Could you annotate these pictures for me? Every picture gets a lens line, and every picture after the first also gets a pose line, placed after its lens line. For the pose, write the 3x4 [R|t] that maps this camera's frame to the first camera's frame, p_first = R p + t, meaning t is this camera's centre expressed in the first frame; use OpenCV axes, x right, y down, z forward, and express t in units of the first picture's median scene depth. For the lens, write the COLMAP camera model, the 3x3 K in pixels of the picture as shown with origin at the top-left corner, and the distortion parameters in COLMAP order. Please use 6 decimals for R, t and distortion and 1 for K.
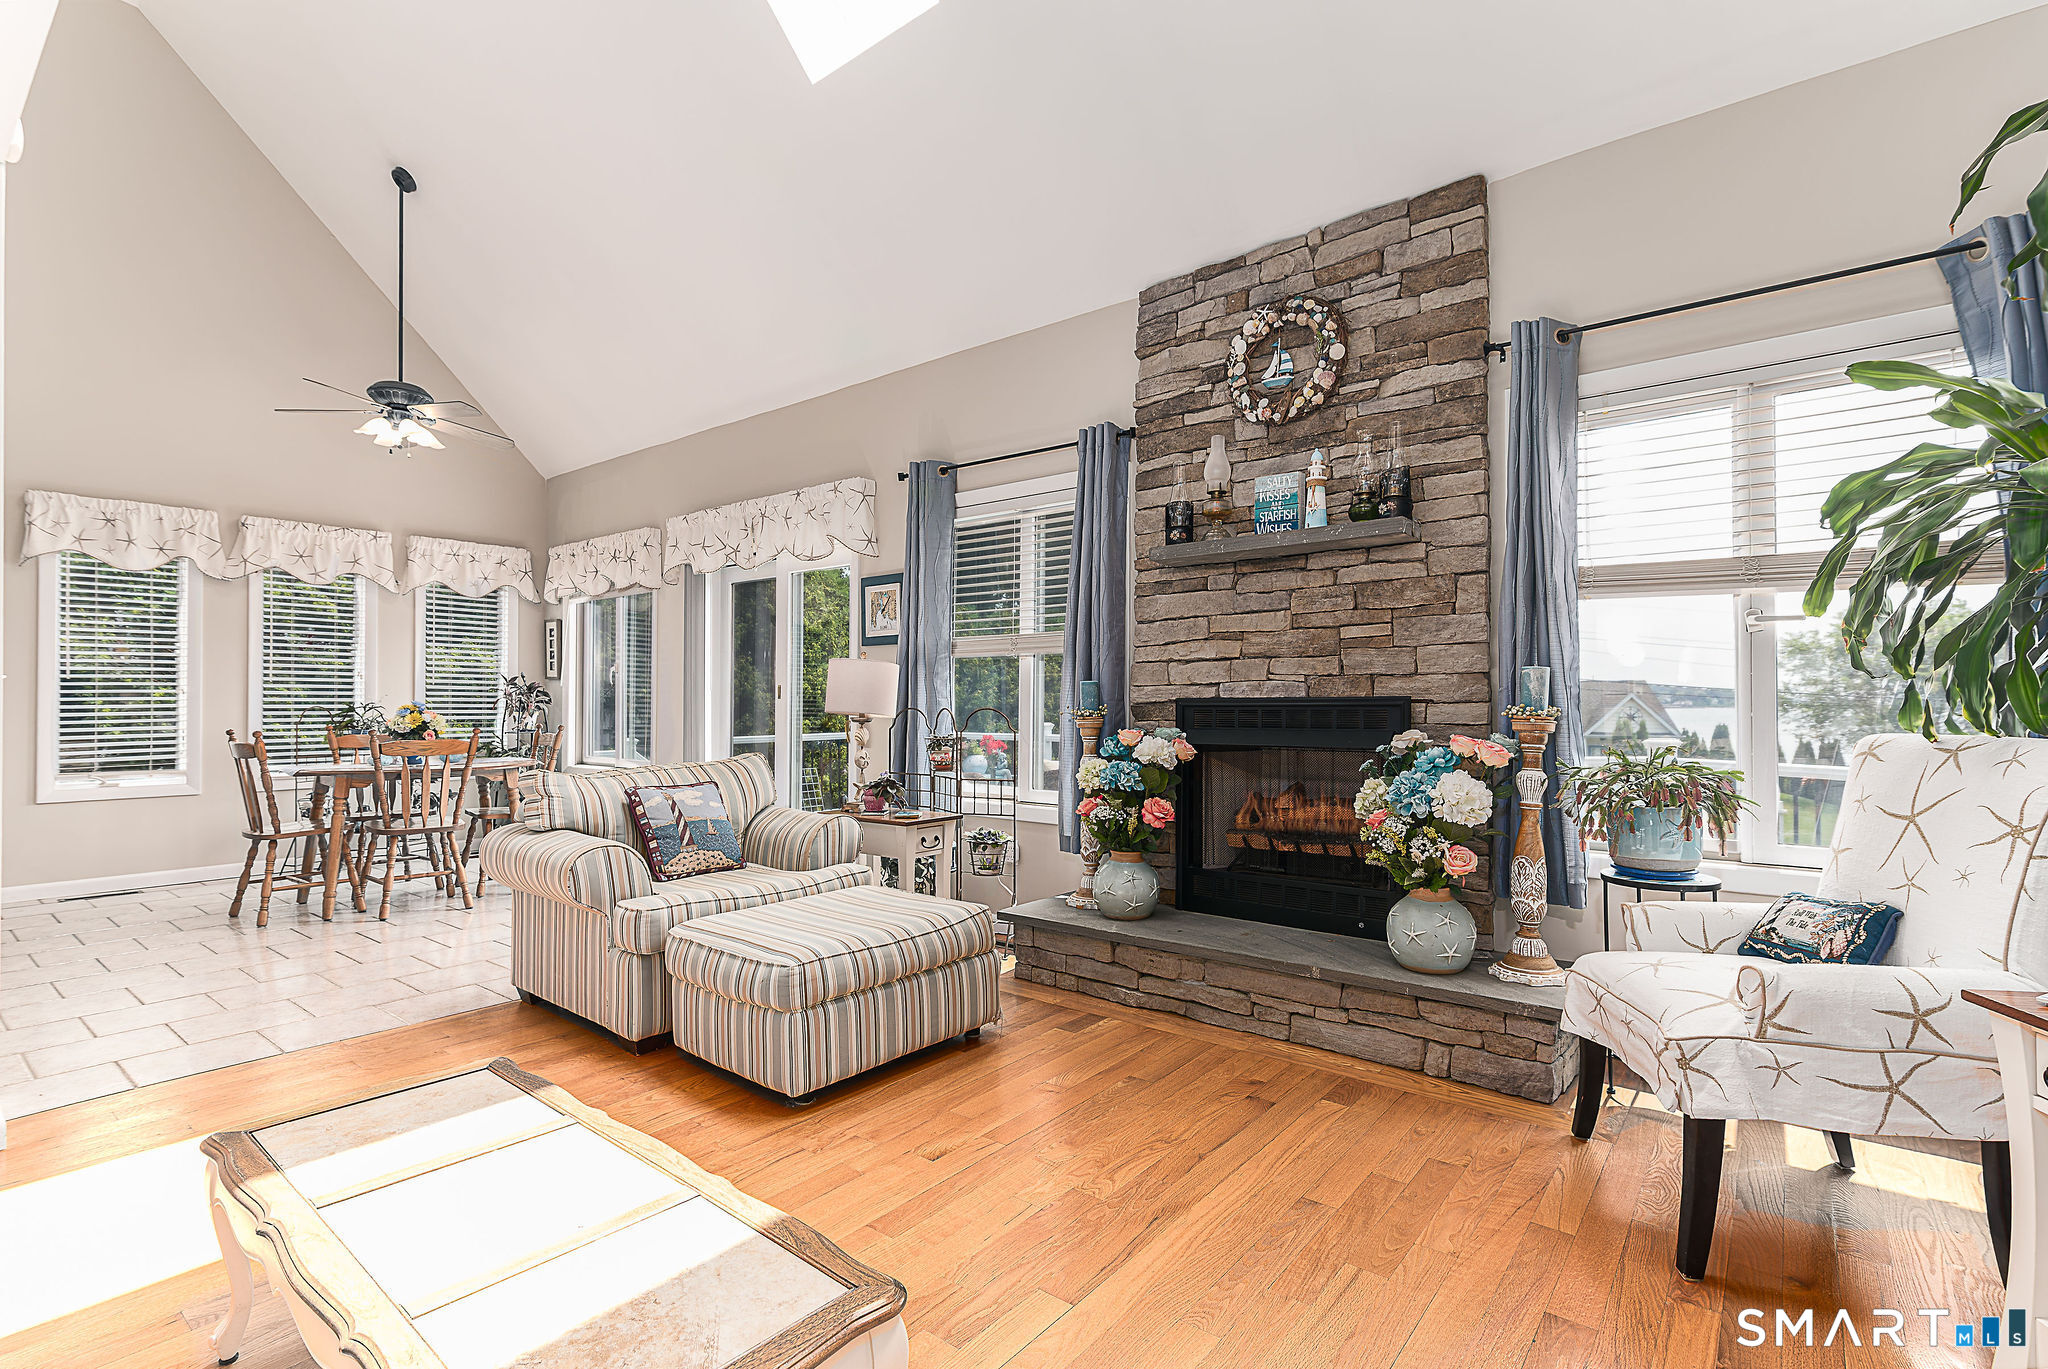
lens RADIAL K [[960.3, 0, 1019.5], [0, 960.3, 693.4], [0, 0, 1]] dist [0.007179, -0.000814]
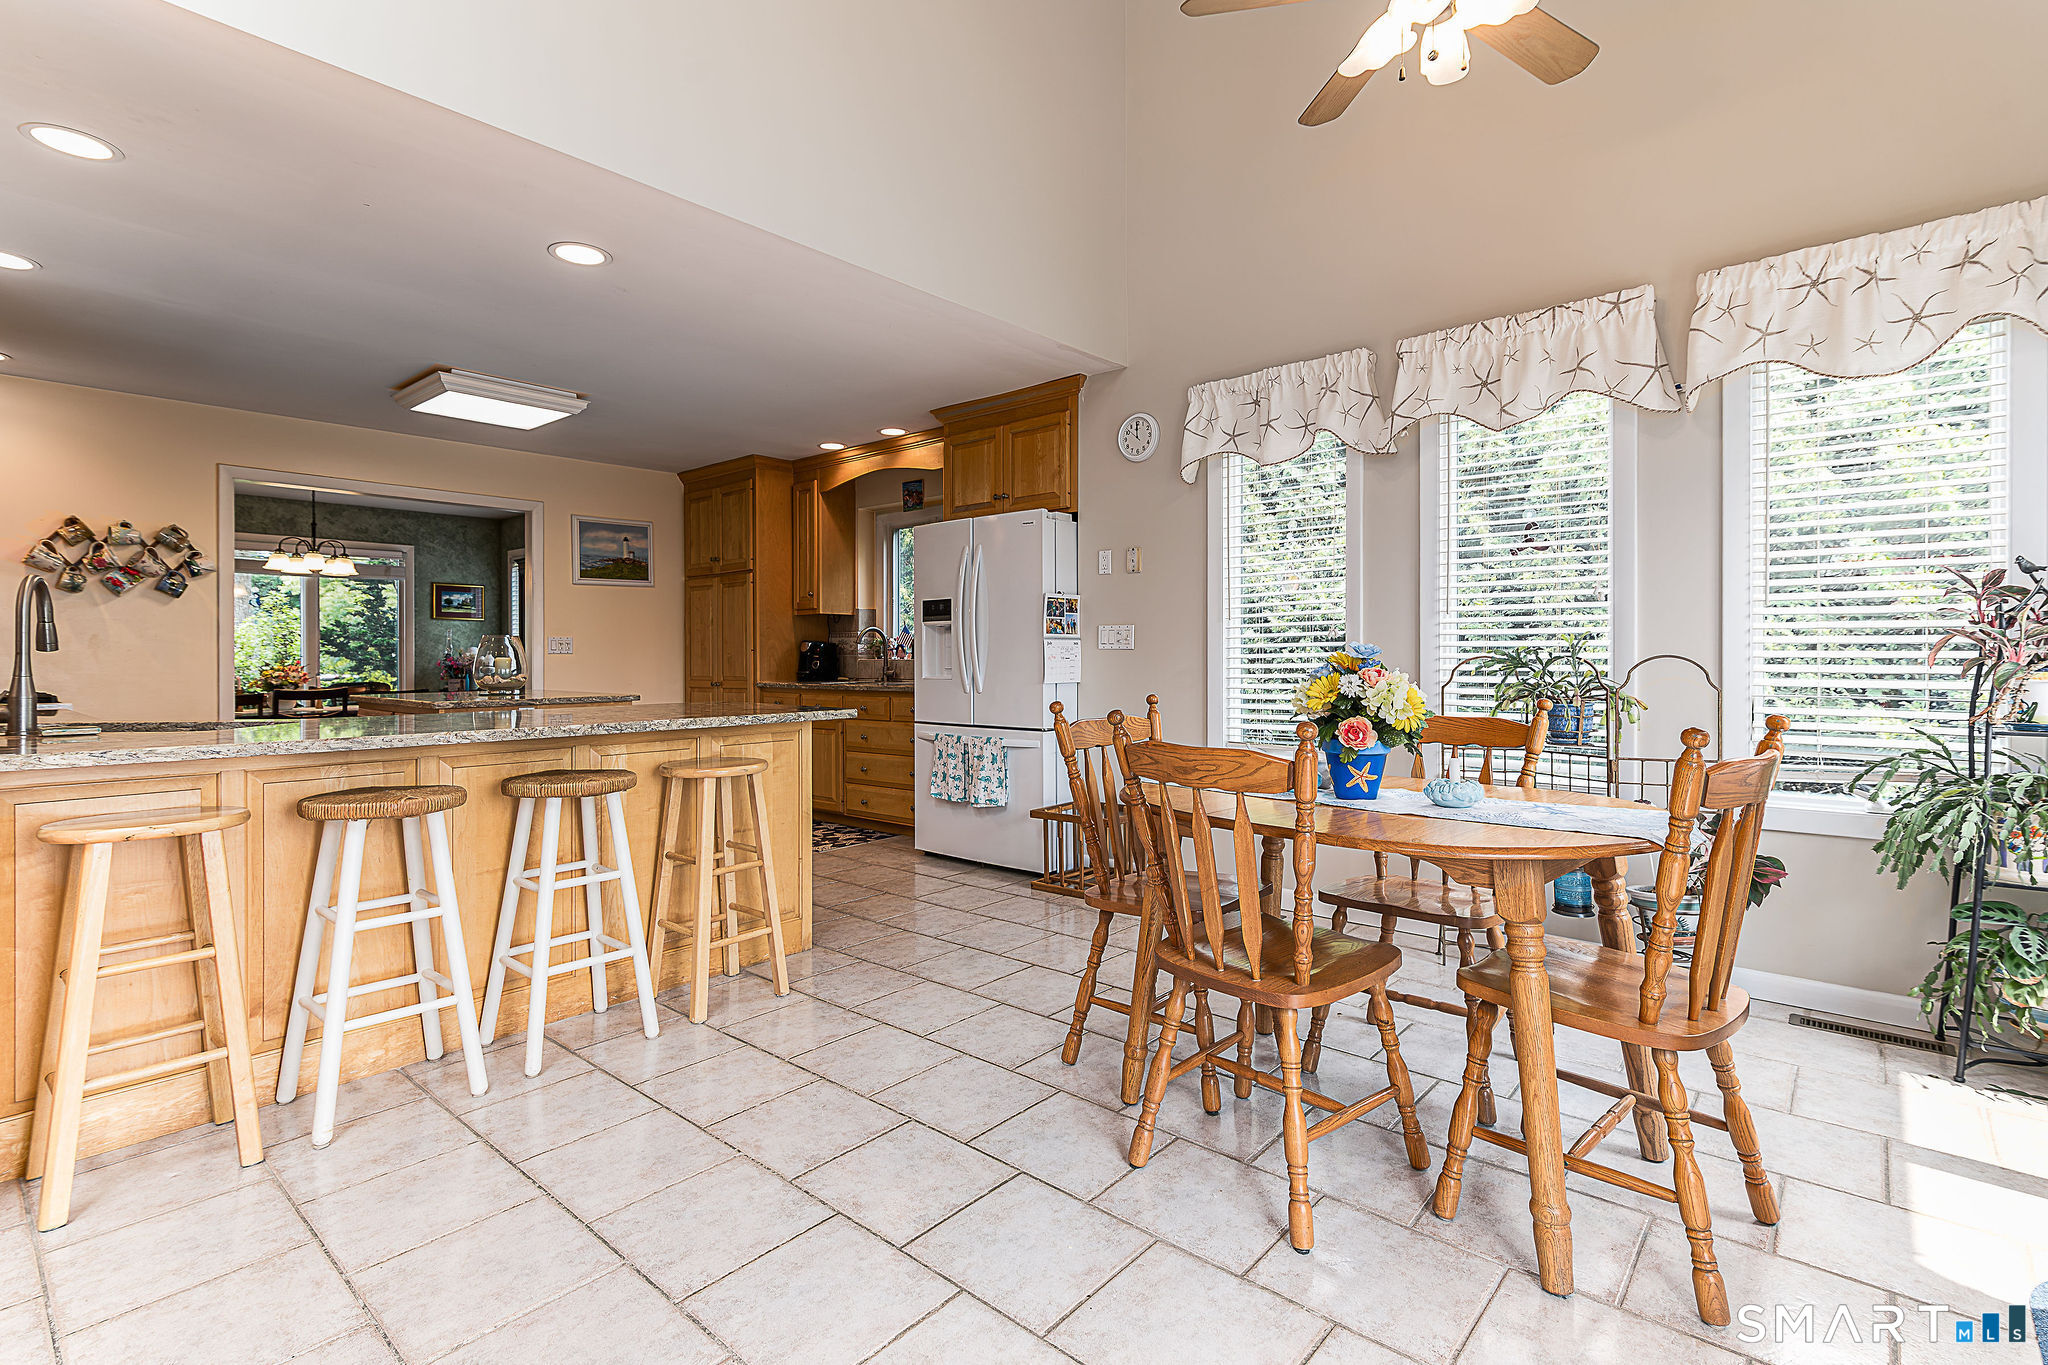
lens RADIAL K [[948.6, 0, 1033.1], [0, 948.6, 654.9], [0, 0, 1]] dist [0.008794, -0.000199]
pose [[-0.030833, 0.001216, -0.999524, -0.324840], [0.014385, 0.999896, 0.000773, 0.015205], [0.999421, -0.014354, -0.030847, 1.282056]]
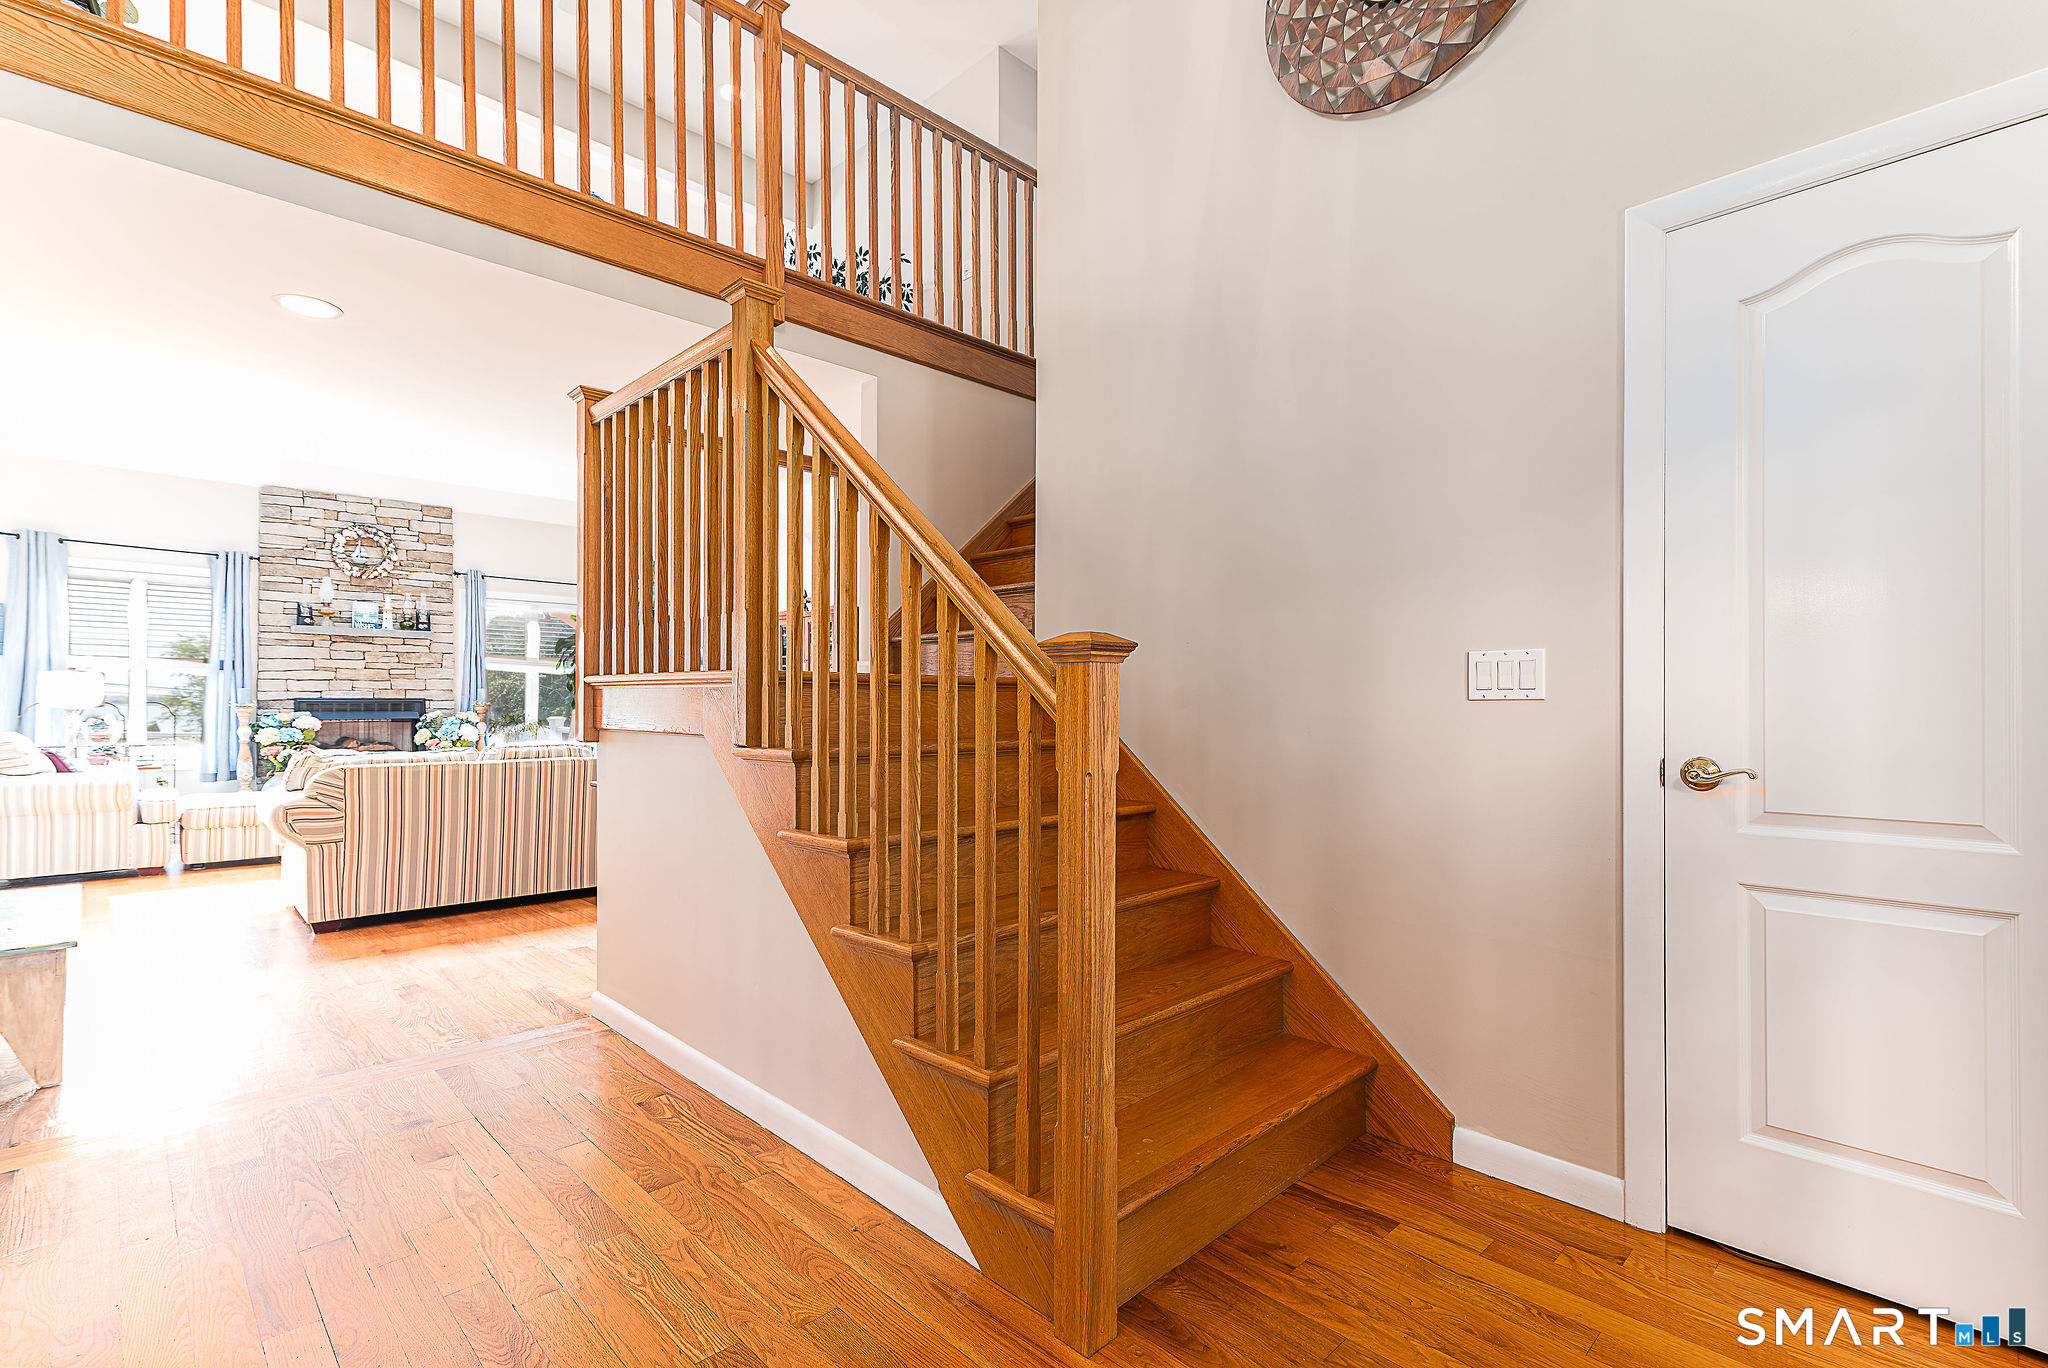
lens RADIAL K [[930.1, 0, 1032.0], [0, 930.1, 701.5], [0, 0, 1]] dist [0.004310, -0.000120]
pose [[0.105188, 0.003334, 0.994447, -1.727674], [-0.013570, 0.999906, -0.001917, -0.004889], [-0.994360, -0.013293, 0.105223, -0.808746]]
